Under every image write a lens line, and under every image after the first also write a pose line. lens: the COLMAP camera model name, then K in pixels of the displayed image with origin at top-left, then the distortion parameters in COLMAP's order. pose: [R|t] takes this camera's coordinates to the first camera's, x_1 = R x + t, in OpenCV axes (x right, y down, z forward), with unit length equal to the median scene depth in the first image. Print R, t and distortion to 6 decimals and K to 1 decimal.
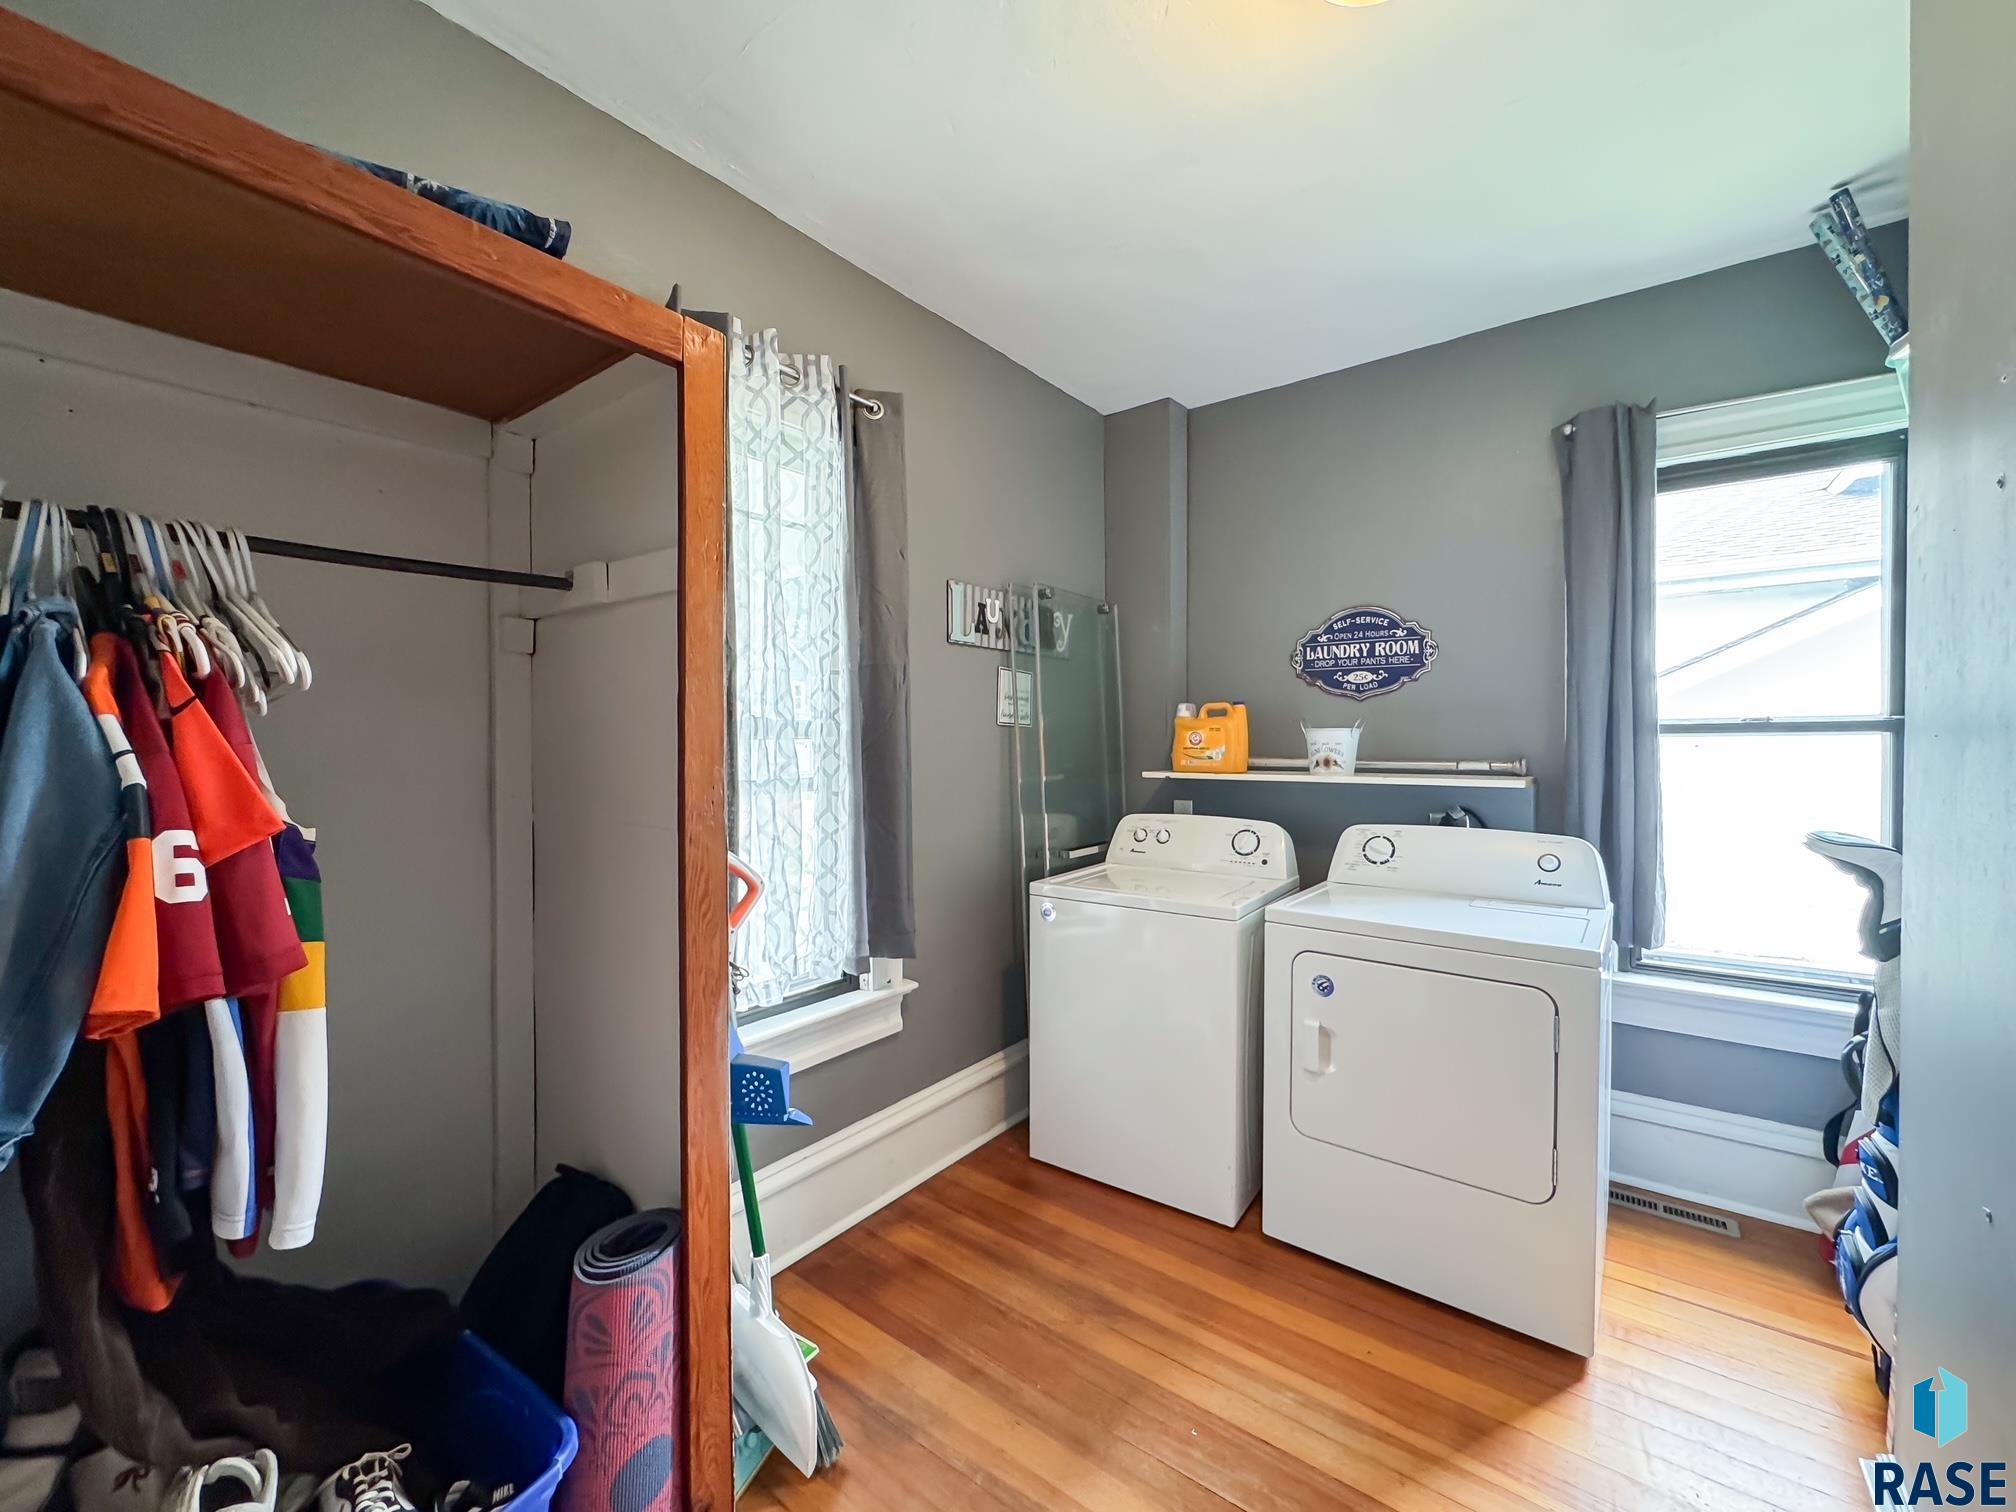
lens RADIAL K [[835.2, 0, 1008.0], [0, 835.2, 756.0], [0, 0, 1]] dist [-0.002850, -0.000077]
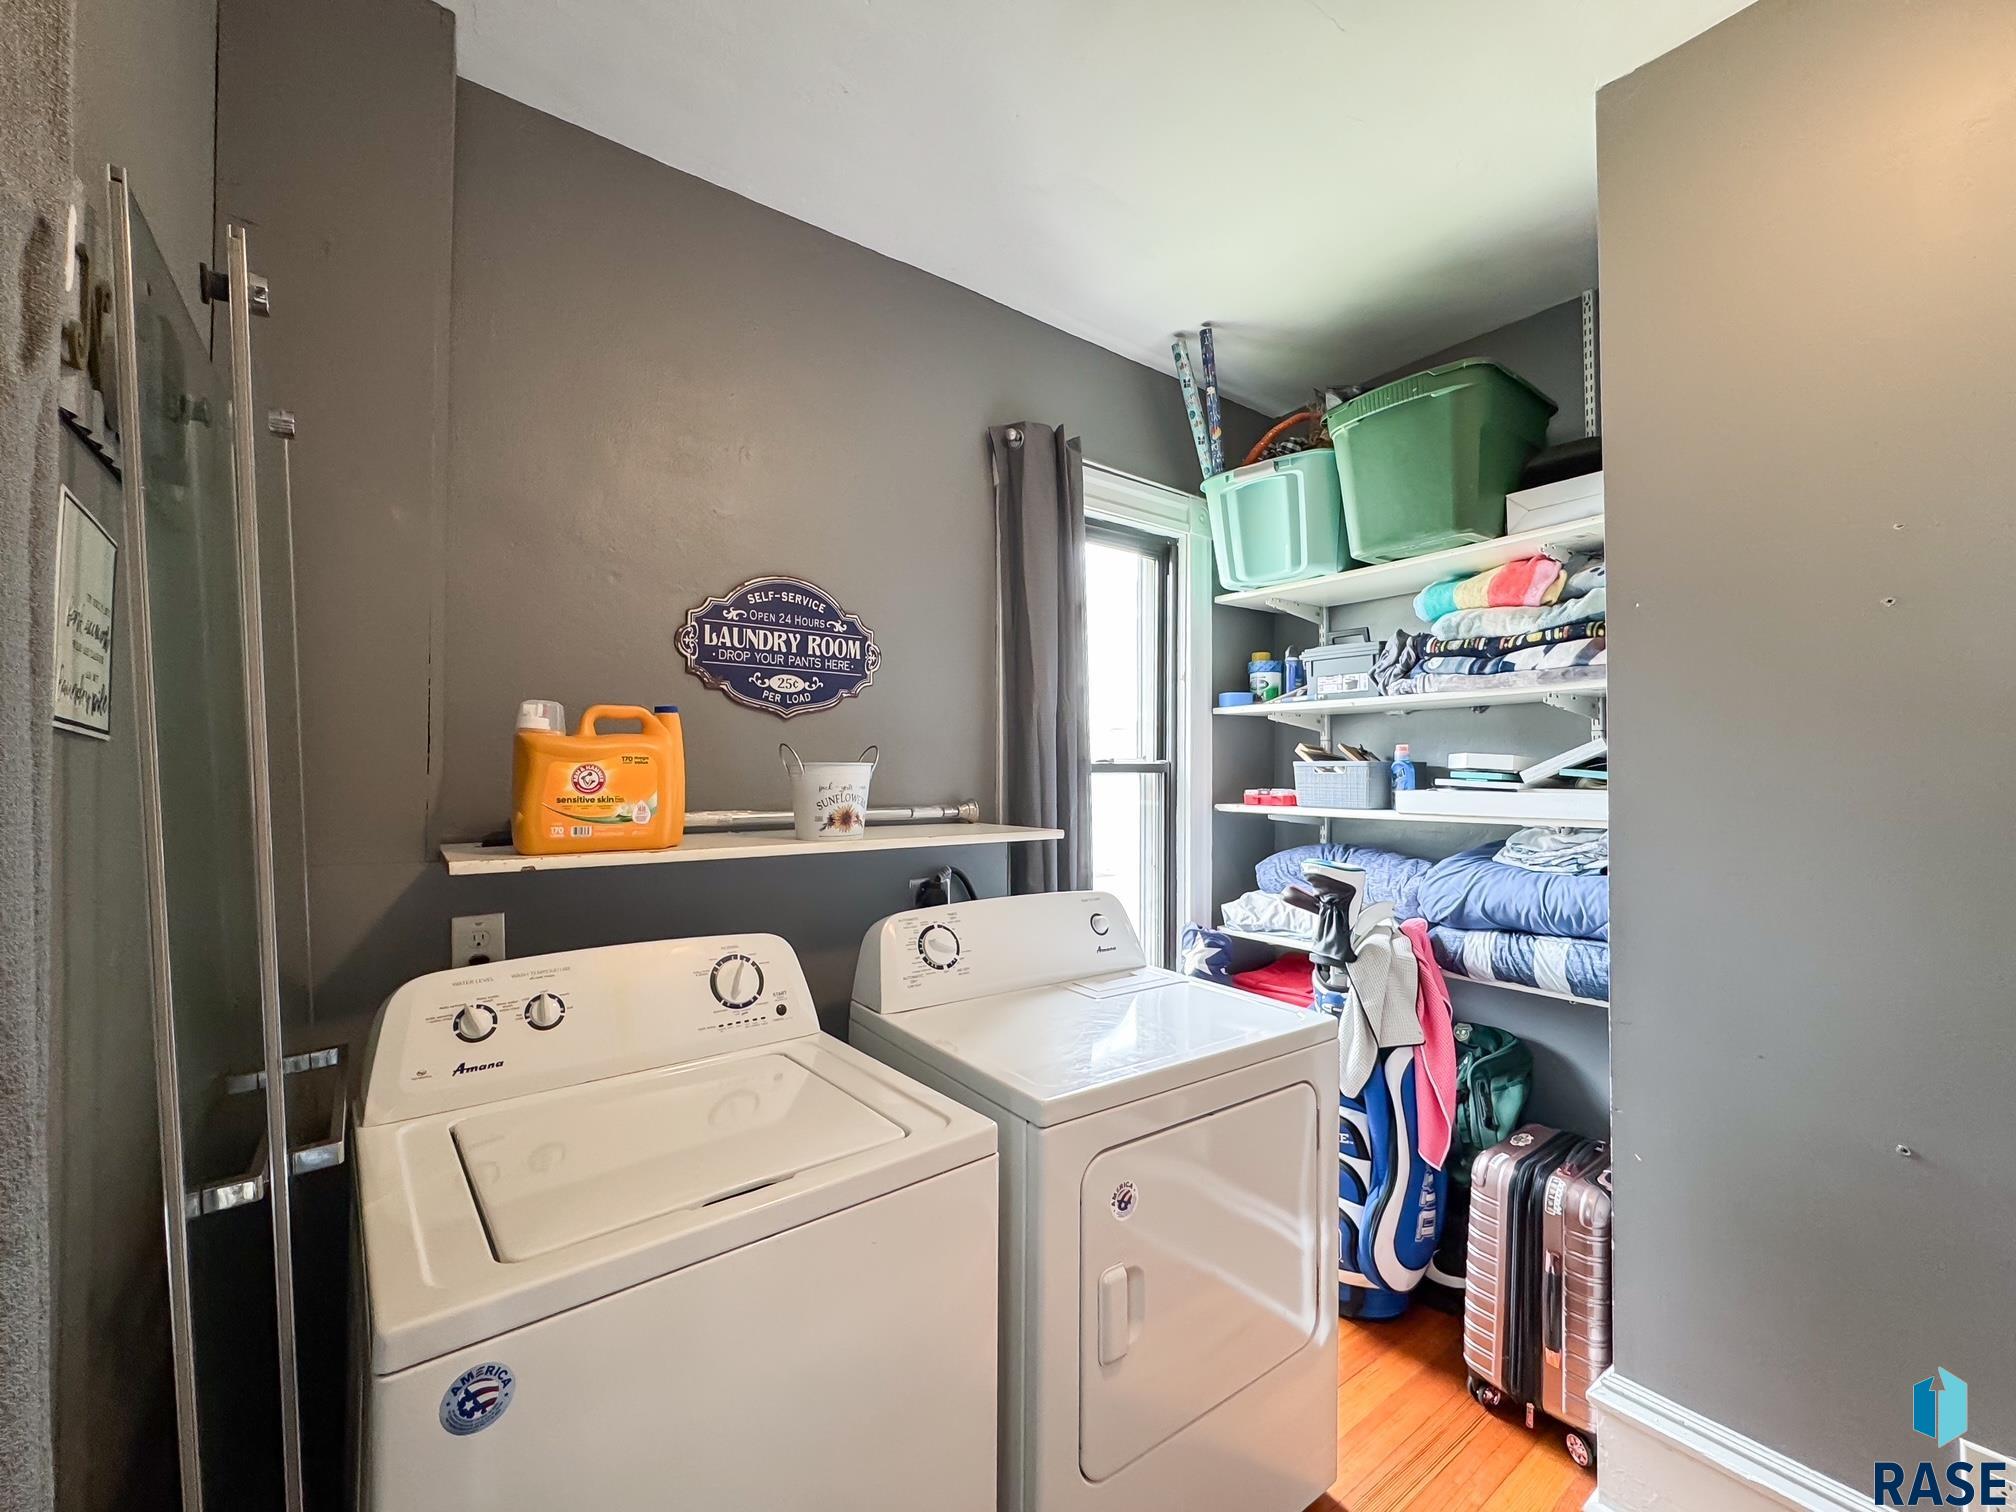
lens RADIAL K [[835.2, 0, 1008.0], [0, 835.2, 756.0], [0, 0, 1]] dist [-0.002850, -0.000077]
pose [[0.260304, 0.020555, 0.965308, -0.165048], [0.011206, 0.999642, -0.024307, -0.020140], [-0.965462, 0.017145, 0.259980, 0.670235]]
